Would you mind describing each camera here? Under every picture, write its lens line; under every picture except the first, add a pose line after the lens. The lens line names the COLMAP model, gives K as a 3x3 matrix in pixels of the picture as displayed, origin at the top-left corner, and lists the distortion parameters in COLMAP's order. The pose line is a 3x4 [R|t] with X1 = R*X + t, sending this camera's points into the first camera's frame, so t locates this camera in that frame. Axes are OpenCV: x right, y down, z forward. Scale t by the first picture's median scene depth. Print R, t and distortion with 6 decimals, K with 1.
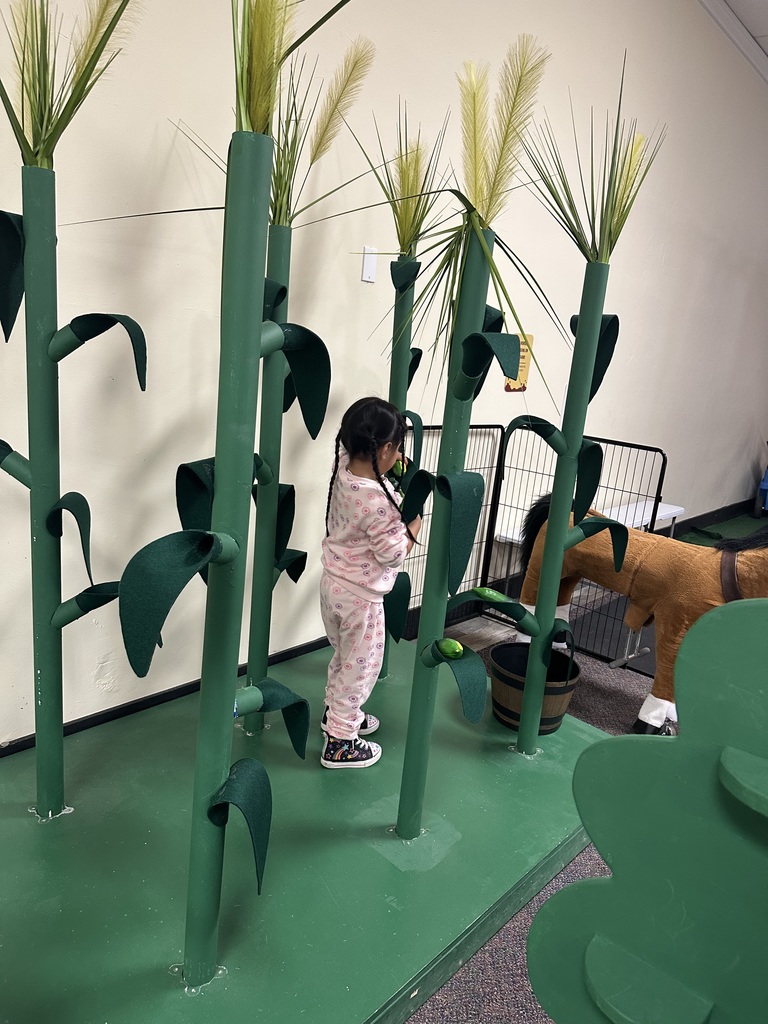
lens RADIAL K [[729.1, 0, 382.8], [0, 729.1, 513.3], [0, 0, 1]] dist [0.020781, -0.019817]
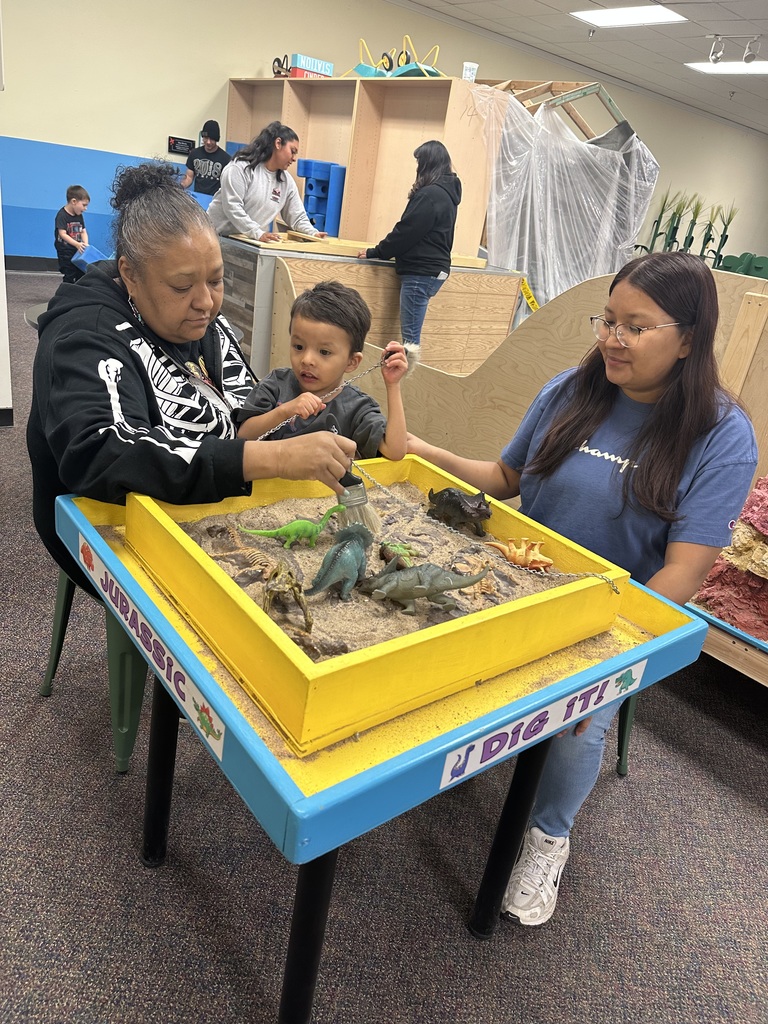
lens RADIAL K [[729.1, 0, 384.2], [0, 729.1, 512.0], [0, 0, 1]] dist [0.020781, -0.019817]
pose [[0.981480, 0.124988, -0.145169, -1.597420], [-0.100404, 0.981030, 0.165827, 1.533784], [0.163142, -0.148181, 0.975411, -6.933906]]
